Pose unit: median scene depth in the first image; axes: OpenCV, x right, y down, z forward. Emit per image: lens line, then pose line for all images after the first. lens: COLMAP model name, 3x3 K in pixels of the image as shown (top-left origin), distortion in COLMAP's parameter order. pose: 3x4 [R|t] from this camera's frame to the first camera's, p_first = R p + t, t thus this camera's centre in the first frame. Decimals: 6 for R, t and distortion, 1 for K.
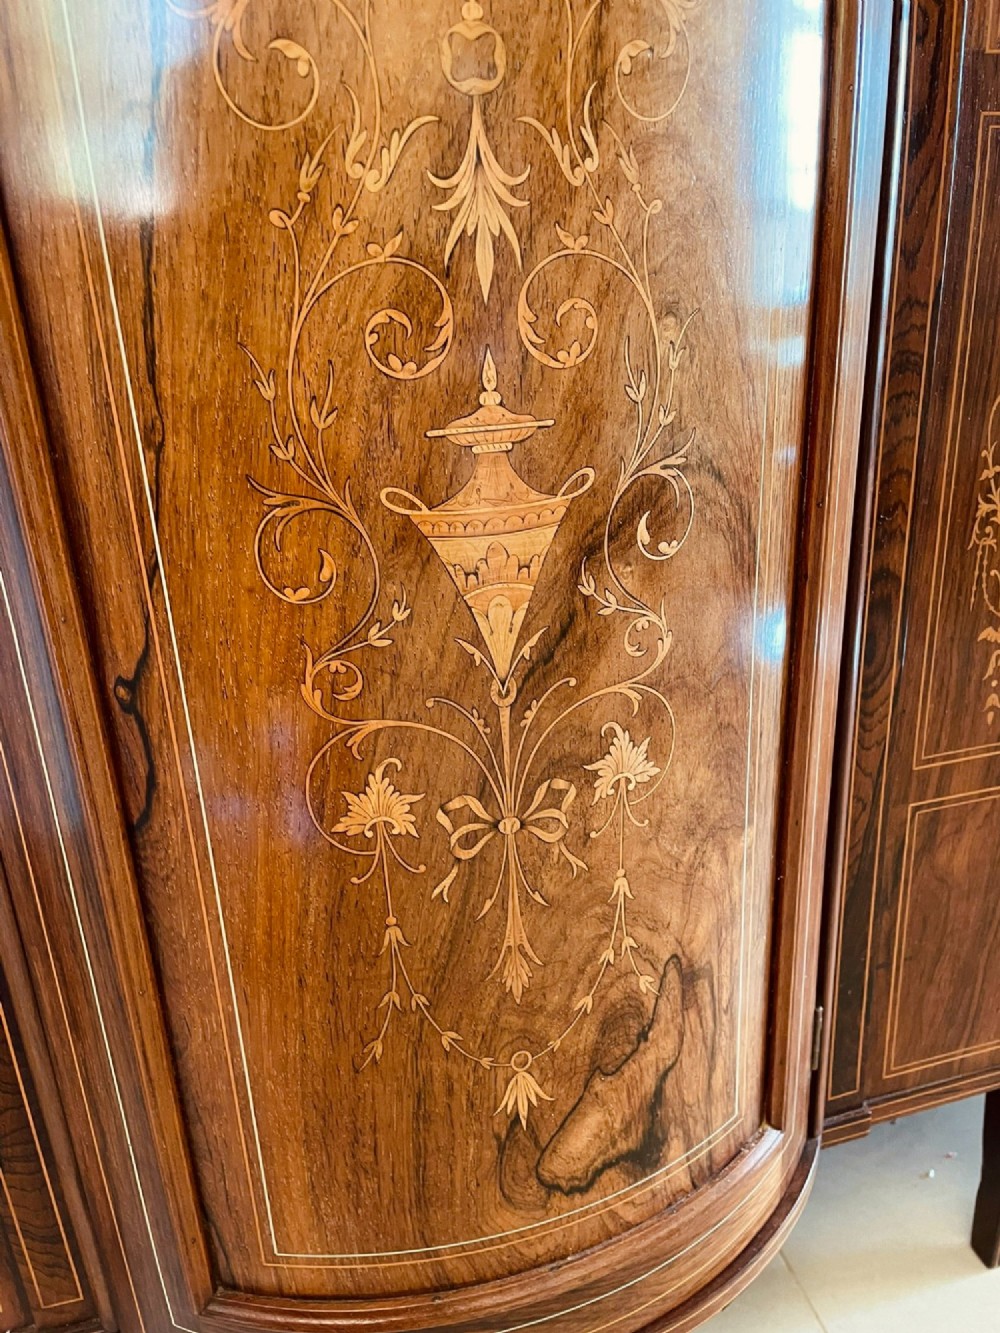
lens RADIAL K [[1047.1, 0, 500.0], [0, 1047.1, 666.5], [0, 0, 1]] dist [0.067671, -0.098654]
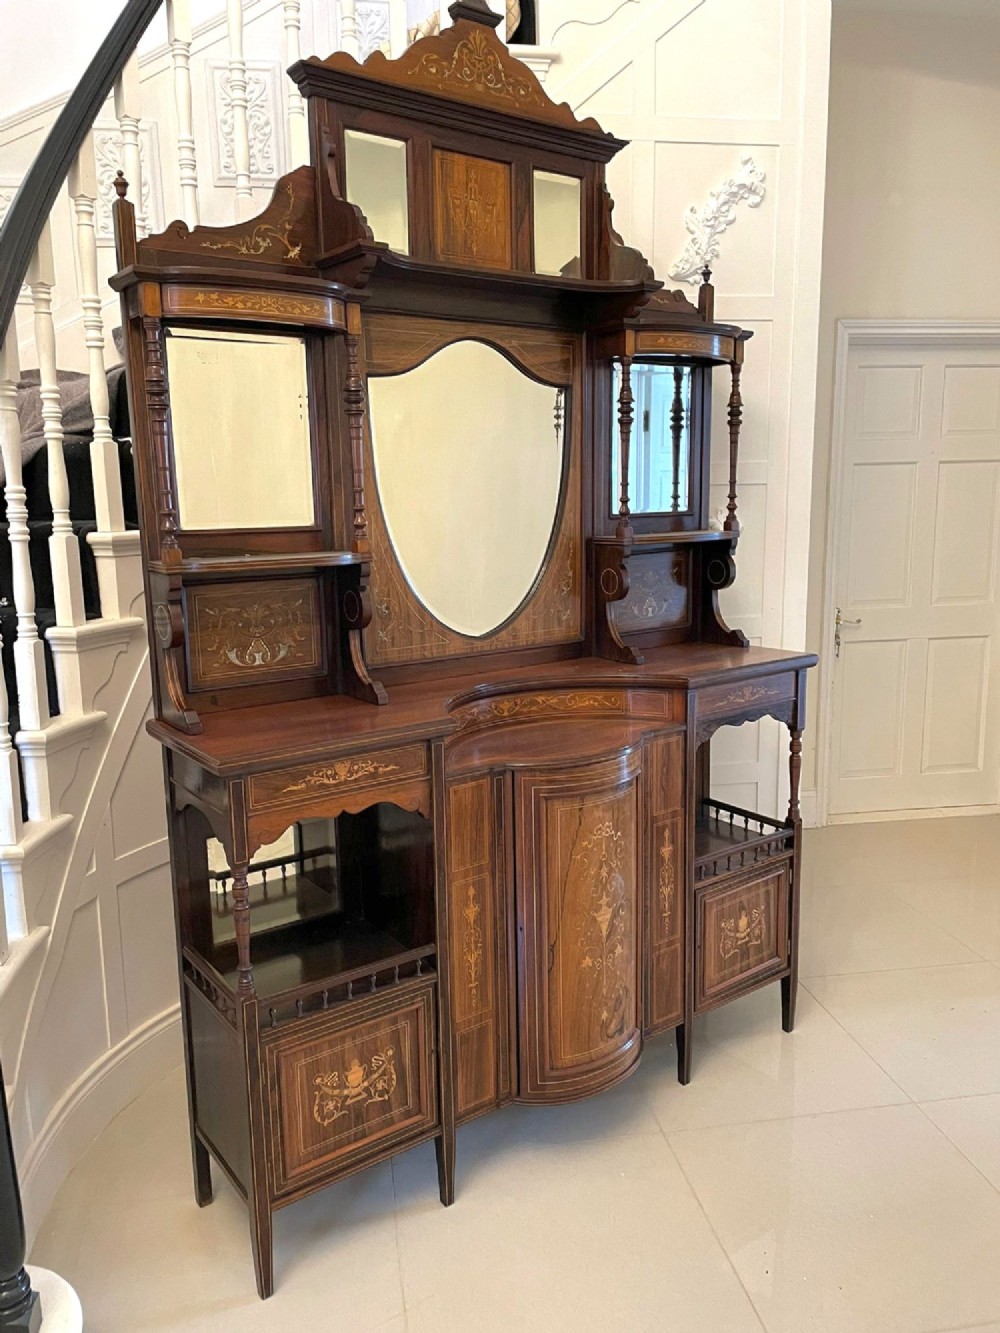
lens RADIAL K [[972.8, 0, 500.0], [0, 972.8, 666.5], [0, 0, 1]] dist [0.059855, -0.076416]
pose [[0.939805, -0.028238, 0.340542, -2.351630], [0.101749, 0.974500, -0.199994, -0.432222], [-0.326211, 0.222605, 0.918713, -4.221954]]
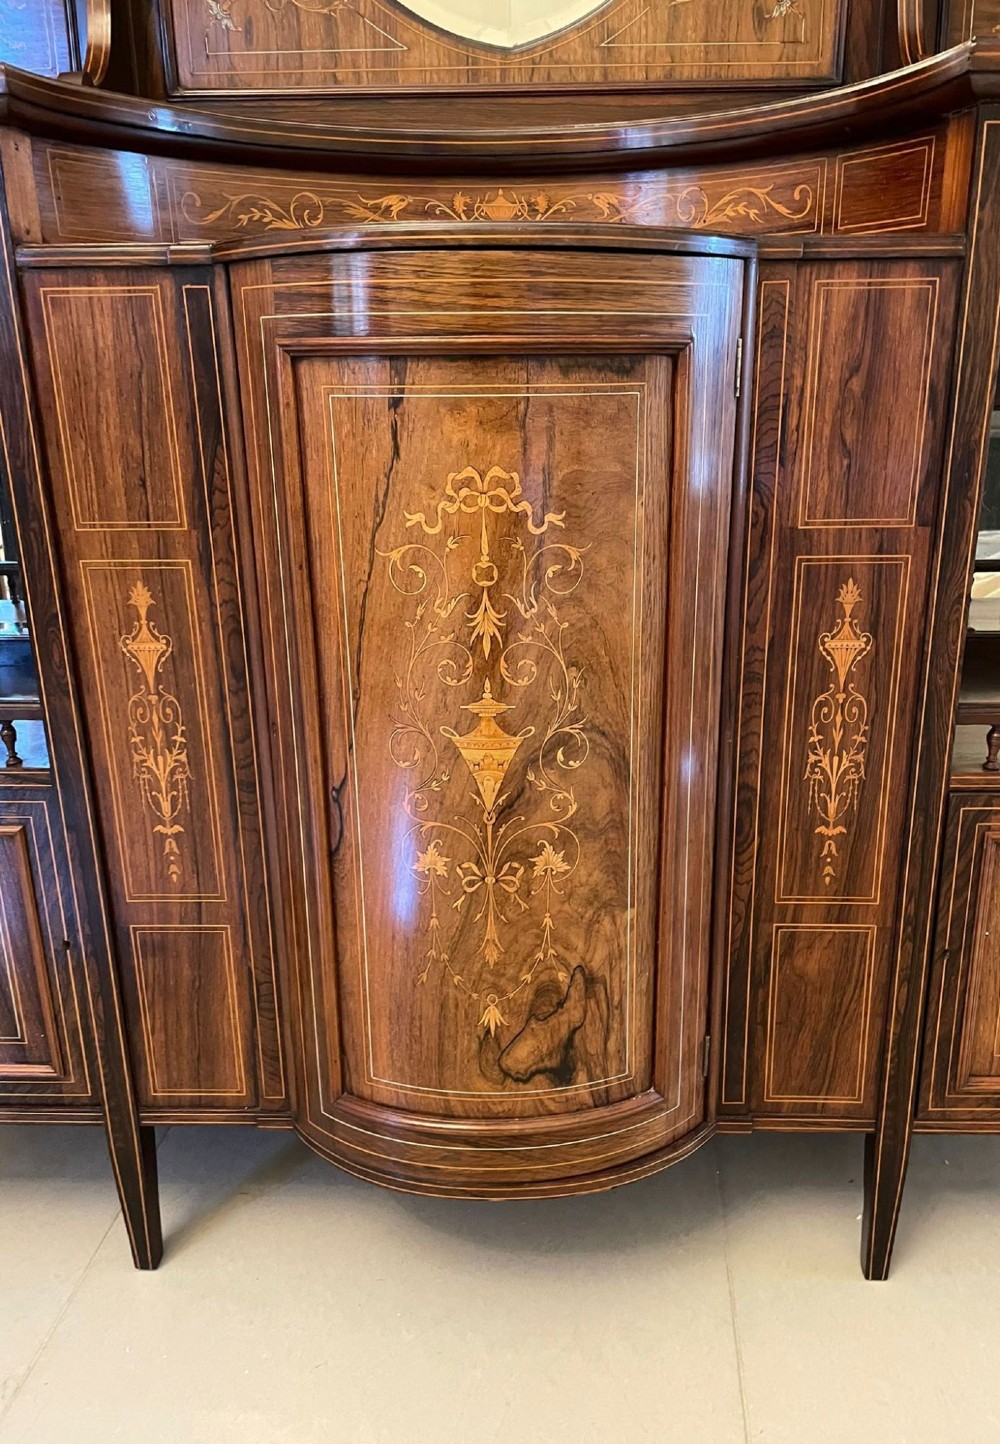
lens RADIAL K [[1111.6, 0, 524.8], [0, 1111.6, 719.2], [0, 0, 1]] dist [0.080028, -0.115199]
pose [[0.954802, 0.129896, -0.267356, 0.630244], [-0.143134, 0.989232, -0.030550, -0.113257], [0.260509, 0.067437, 0.963113, -1.181177]]
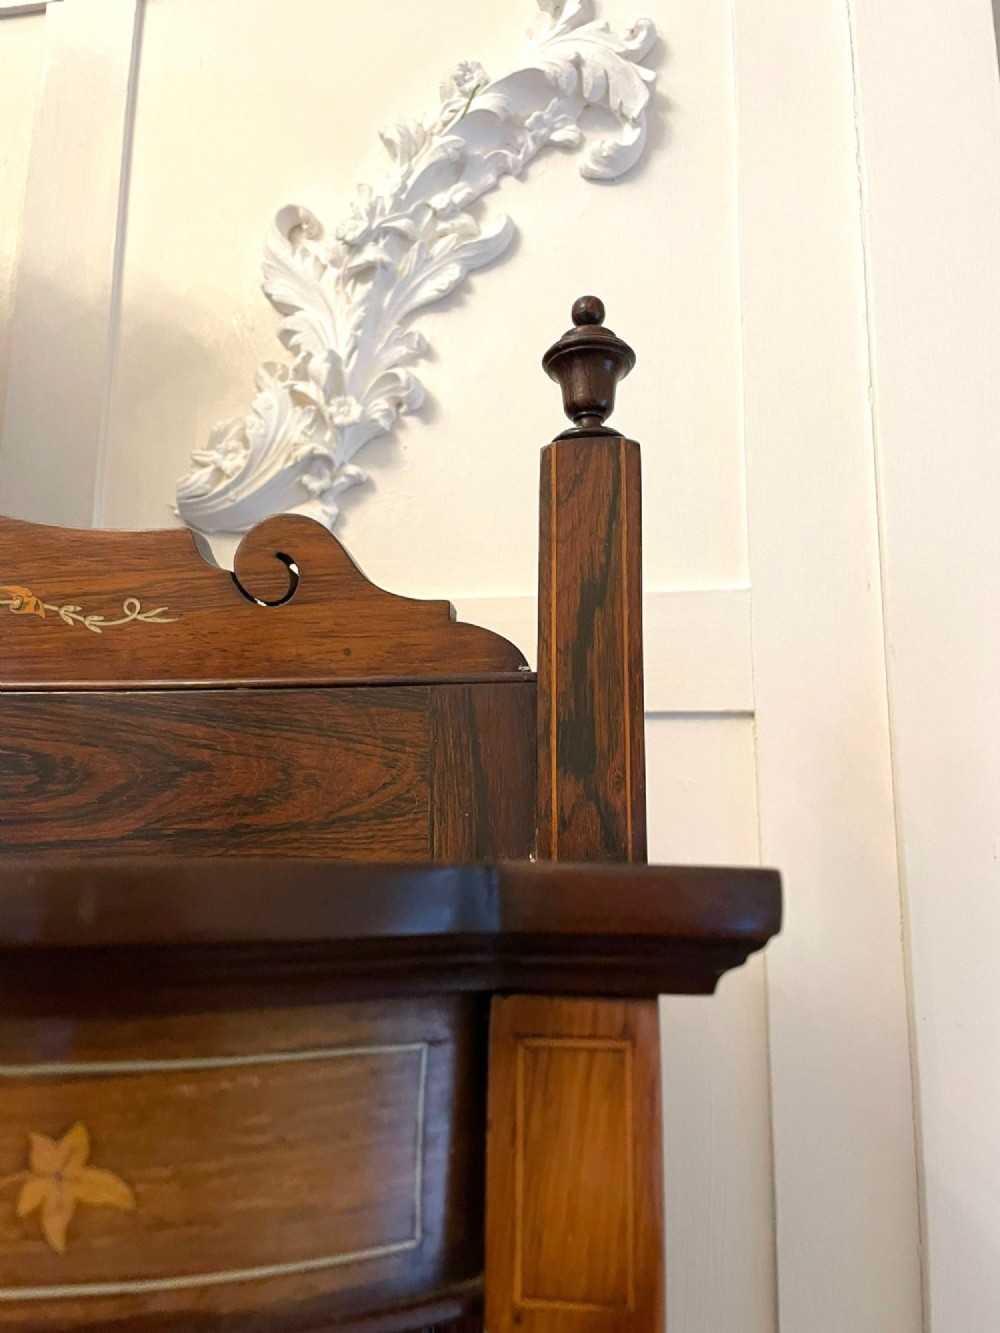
lens RADIAL K [[1047.1, 0, 500.0], [0, 1047.1, 666.5], [0, 0, 1]] dist [0.067671, -0.098654]
pose [[0.935390, -0.011140, -0.353442, 1.649033], [-0.178654, 0.847677, -0.499527, -3.641678], [0.305169, 0.530396, 0.790918, 0.389683]]
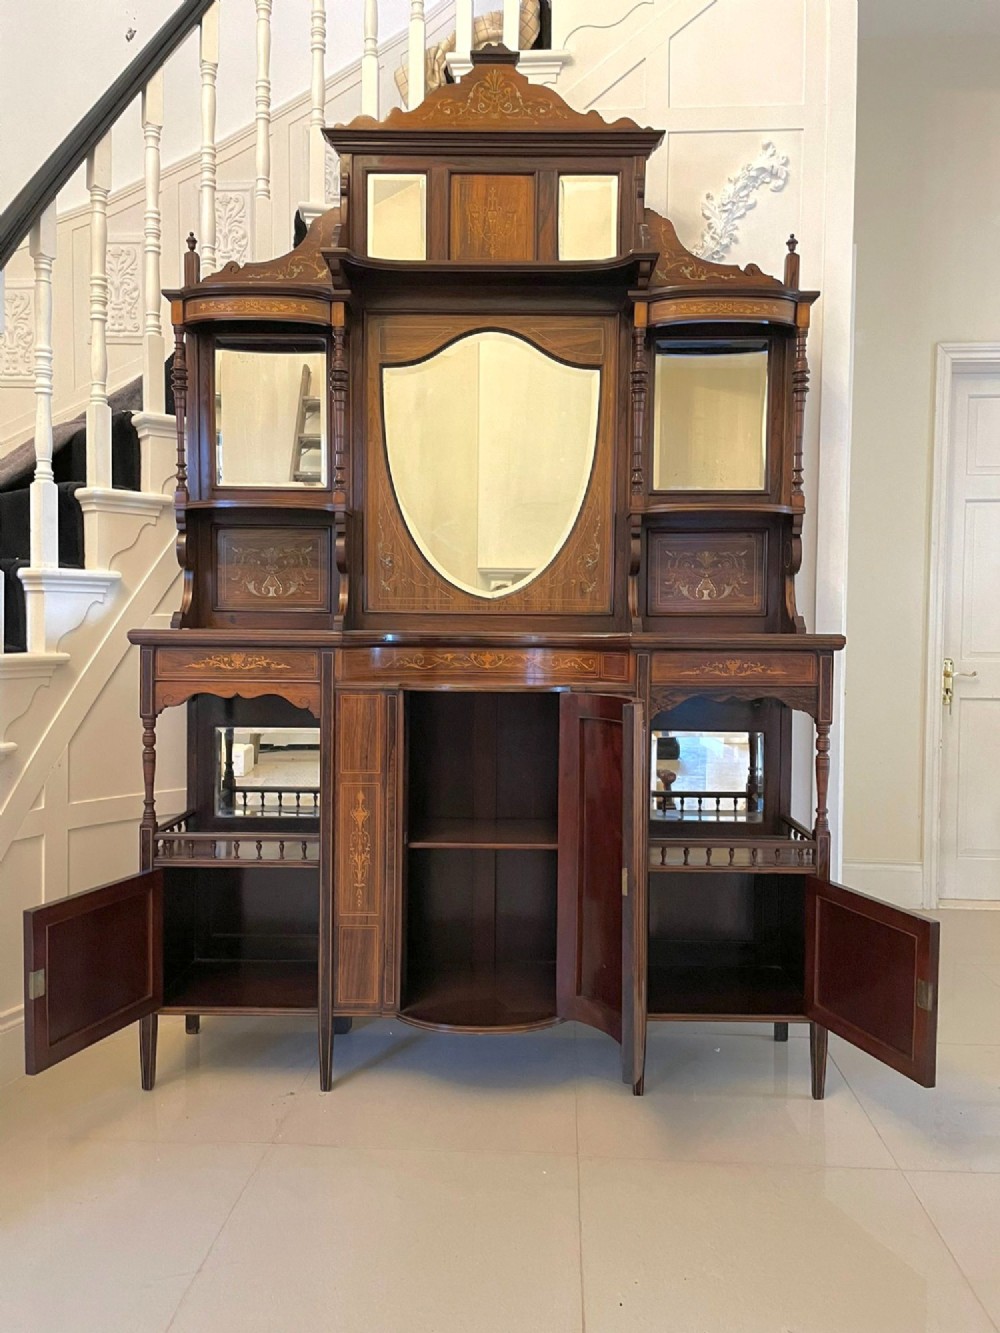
lens RADIAL K [[997.7, 0, 506.1], [0, 997.7, 655.7], [0, 0, 1]] dist [0.062550, -0.077715]
pose [[0.961397, 0.068012, -0.266627, 1.550800], [-0.152774, 0.937838, -0.311639, 0.603364], [0.228858, 0.340343, 0.912026, -4.605542]]
